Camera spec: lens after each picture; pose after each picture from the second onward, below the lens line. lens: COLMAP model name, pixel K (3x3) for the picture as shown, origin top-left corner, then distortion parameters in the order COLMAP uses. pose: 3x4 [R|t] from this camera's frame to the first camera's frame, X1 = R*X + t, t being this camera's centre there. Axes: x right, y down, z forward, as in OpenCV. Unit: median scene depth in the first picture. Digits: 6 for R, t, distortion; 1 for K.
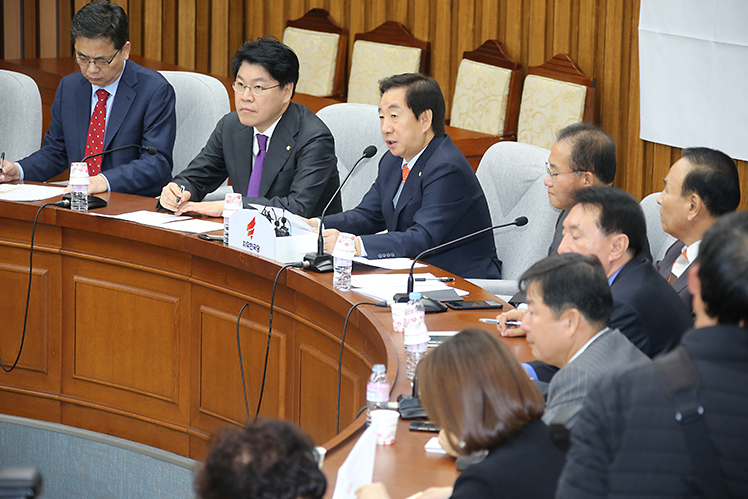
lens RADIAL K [[3881.0, 0, 374.0], [0, 3881.0, 249.5], [0, 0, 1]] dist [-8.108138, -1.198941]
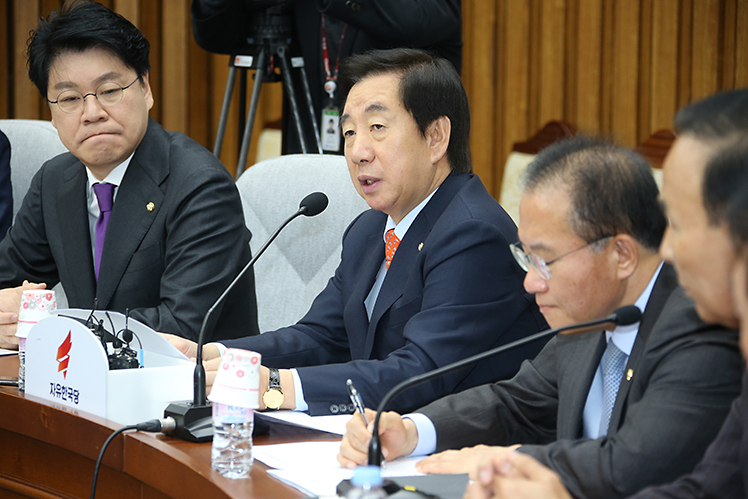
lens RADIAL K [[3404.4, 0, 374.0], [0, 3404.4, 249.5], [0, 0, 1]] dist [-1.341794, 2.683011]
pose [[0.999587, -0.021692, -0.018856, 0.014433], [0.020372, 0.997505, -0.067594, 0.010221], [0.020275, 0.067182, 0.997535, 0.576323]]
